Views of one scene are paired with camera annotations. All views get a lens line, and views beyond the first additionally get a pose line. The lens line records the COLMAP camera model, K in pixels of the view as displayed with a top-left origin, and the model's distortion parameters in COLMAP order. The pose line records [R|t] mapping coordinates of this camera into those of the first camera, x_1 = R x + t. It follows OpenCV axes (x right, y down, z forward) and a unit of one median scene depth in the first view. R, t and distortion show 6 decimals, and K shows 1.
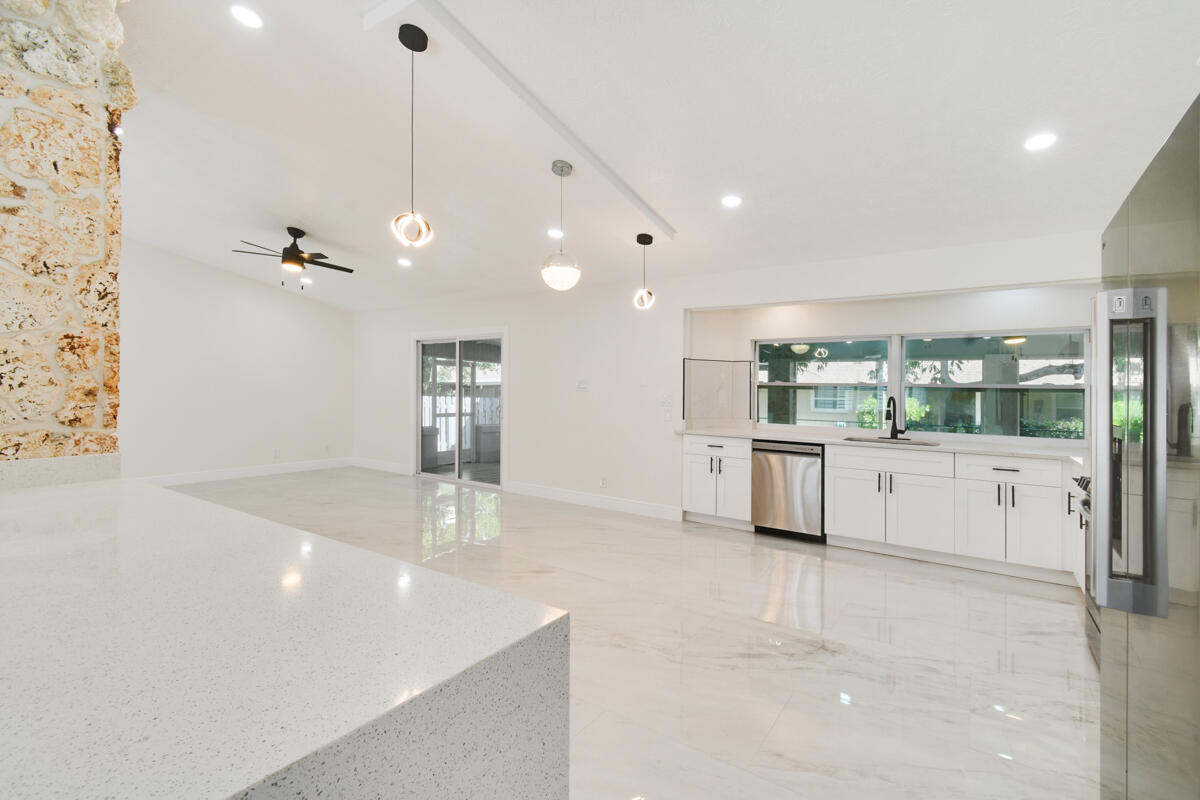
lens RADIAL K [[546.3, 0, 568.9], [0, 546.3, 386.0], [0, 0, 1]] dist [0.000419, -0.000271]
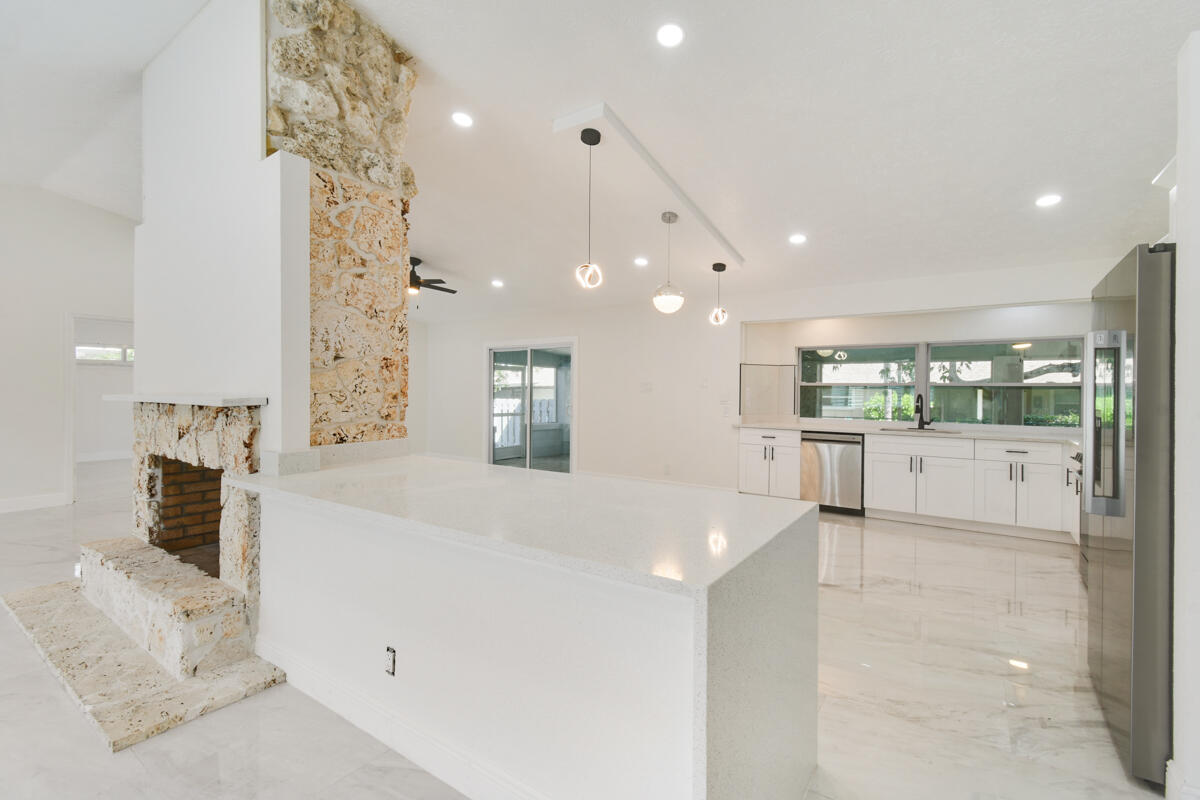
lens RADIAL K [[538.8, 0, 565.1], [0, 538.8, 399.1], [0, 0, 1]] dist [0.001373, -0.000289]
pose [[0.999919, -0.009966, -0.007903, -0.216695], [0.010139, 0.999702, 0.022212, -0.004757], [0.007679, -0.022290, 0.999722, -0.232543]]
